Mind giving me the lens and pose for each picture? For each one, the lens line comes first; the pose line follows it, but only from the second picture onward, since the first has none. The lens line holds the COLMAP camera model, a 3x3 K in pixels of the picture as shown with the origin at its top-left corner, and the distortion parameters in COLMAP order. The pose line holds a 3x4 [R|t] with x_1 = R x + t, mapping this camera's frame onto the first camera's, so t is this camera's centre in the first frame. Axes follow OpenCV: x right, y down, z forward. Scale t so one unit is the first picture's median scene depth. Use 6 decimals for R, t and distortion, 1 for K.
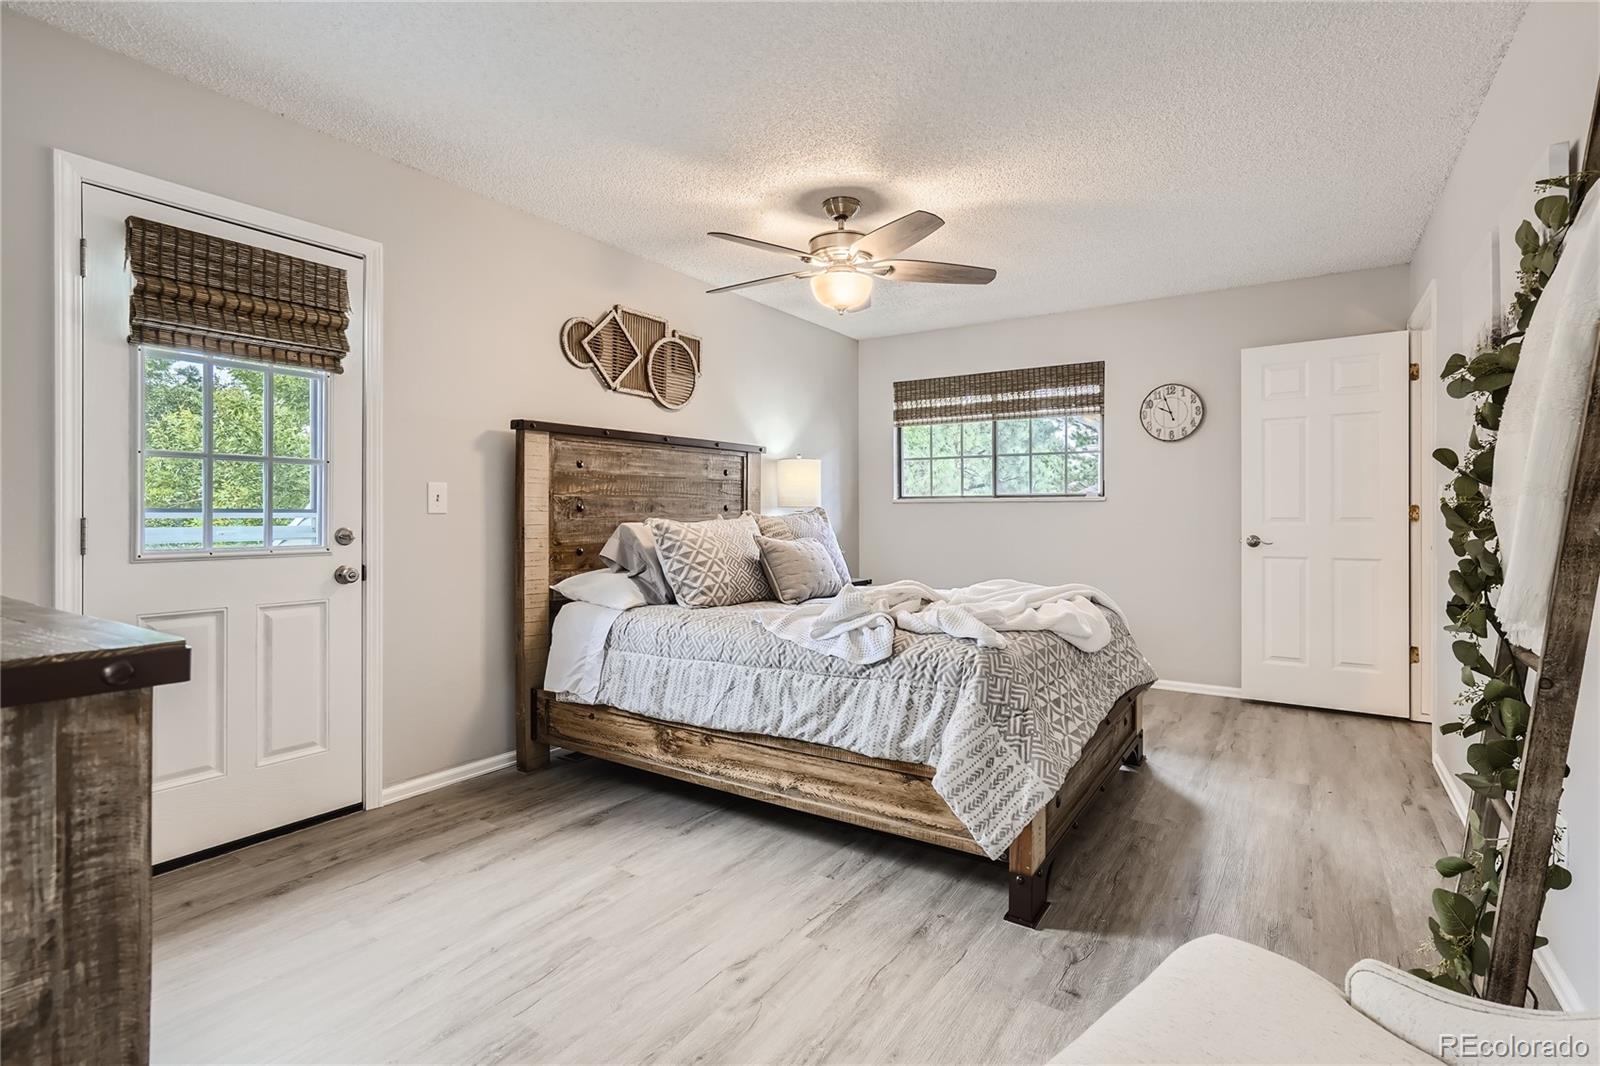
lens RADIAL K [[750.0, 0, 804.0], [0, 750.0, 523.1], [0, 0, 1]] dist [-0.001624, 0.000077]
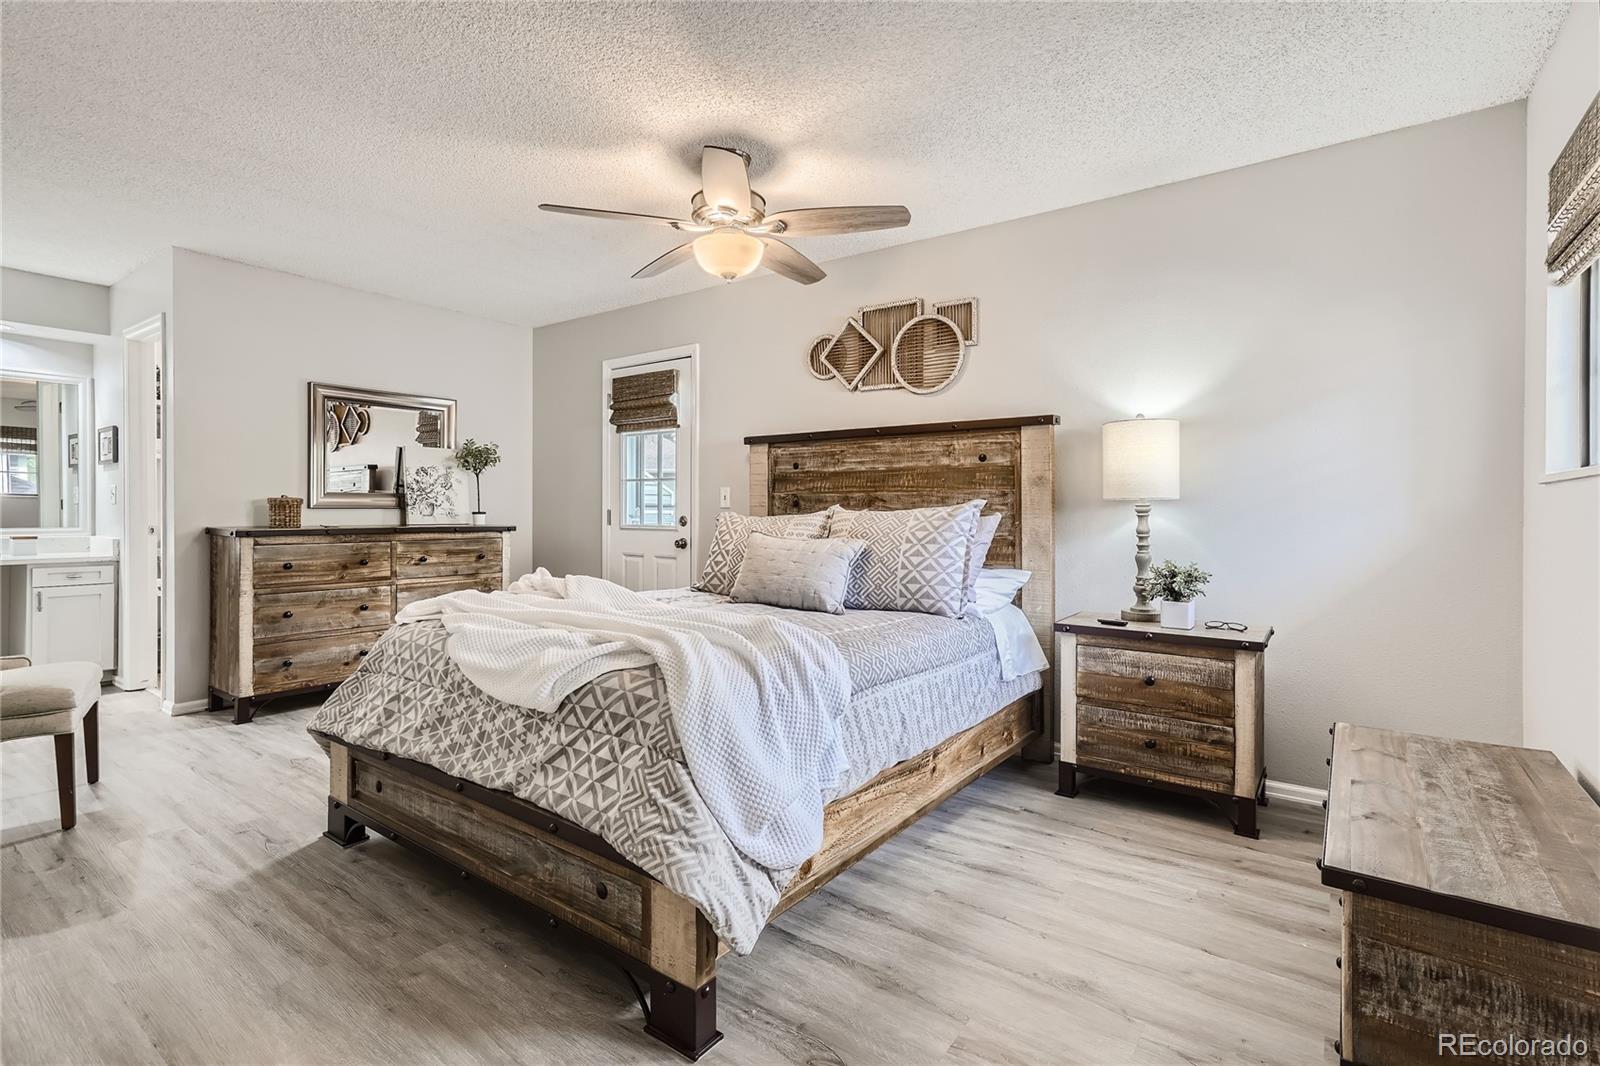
lens RADIAL K [[750.0, 0, 798.2], [0, 750.0, 507.4], [0, 0, 1]] dist [-0.001624, 0.000077]
pose [[-0.036893, -0.001529, -0.999318, 0.838086], [-0.015976, 0.999872, -0.000941, -0.012422], [0.999192, 0.015931, -0.036912, 1.003067]]
